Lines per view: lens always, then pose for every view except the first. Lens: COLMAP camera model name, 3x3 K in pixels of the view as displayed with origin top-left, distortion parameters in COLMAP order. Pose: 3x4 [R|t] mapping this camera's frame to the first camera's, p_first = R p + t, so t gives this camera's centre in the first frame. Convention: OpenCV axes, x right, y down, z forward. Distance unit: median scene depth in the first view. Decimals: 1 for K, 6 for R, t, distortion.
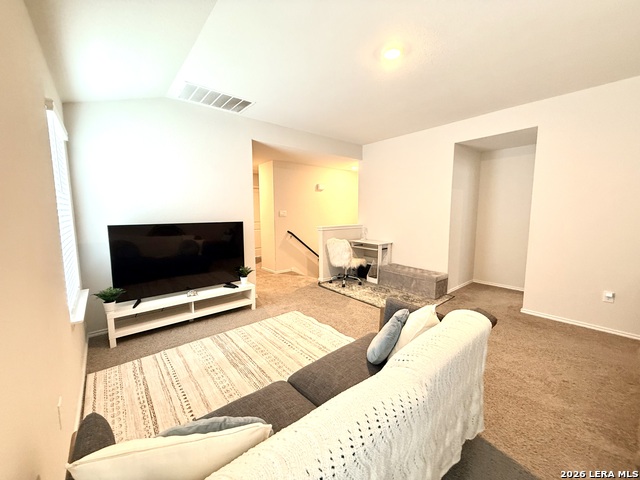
lens RADIAL K [[258.3, 0, 320.0], [0, 258.3, 240.0], [0, 0, 1]] dist [0.000103, -0.000007]
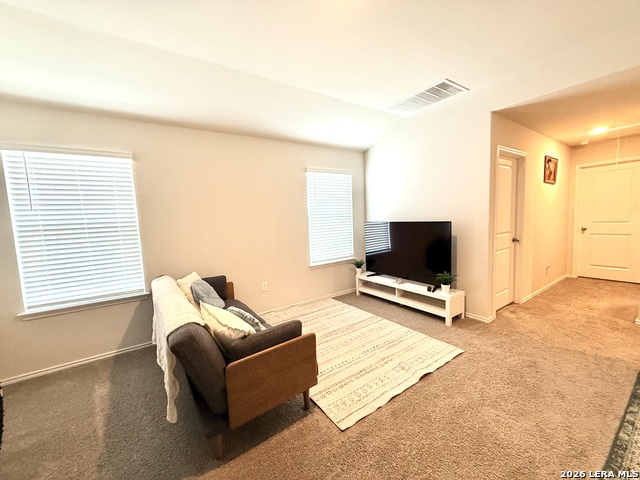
lens RADIAL K [[254.6, 0, 320.0], [0, 254.6, 240.0], [0, 0, 1]] dist [0.000278, 0.000008]
pose [[-0.100933, 0.097232, -0.990130, 0.673691], [-0.070805, 0.991987, 0.104632, -0.076106], [0.992370, 0.080667, -0.093240, 0.735198]]
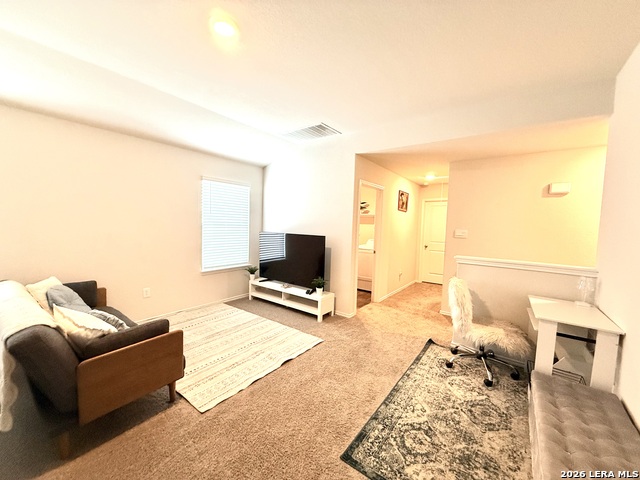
lens RADIAL K [[254.6, 0, 320.0], [0, 254.6, 240.0], [0, 0, 1]] dist [0.000278, 0.000008]
pose [[0.219904, 0.071477, -0.972899, 0.808245], [-0.140540, 0.989229, 0.040911, -0.106700], [0.965345, 0.127734, 0.227581, 0.842036]]
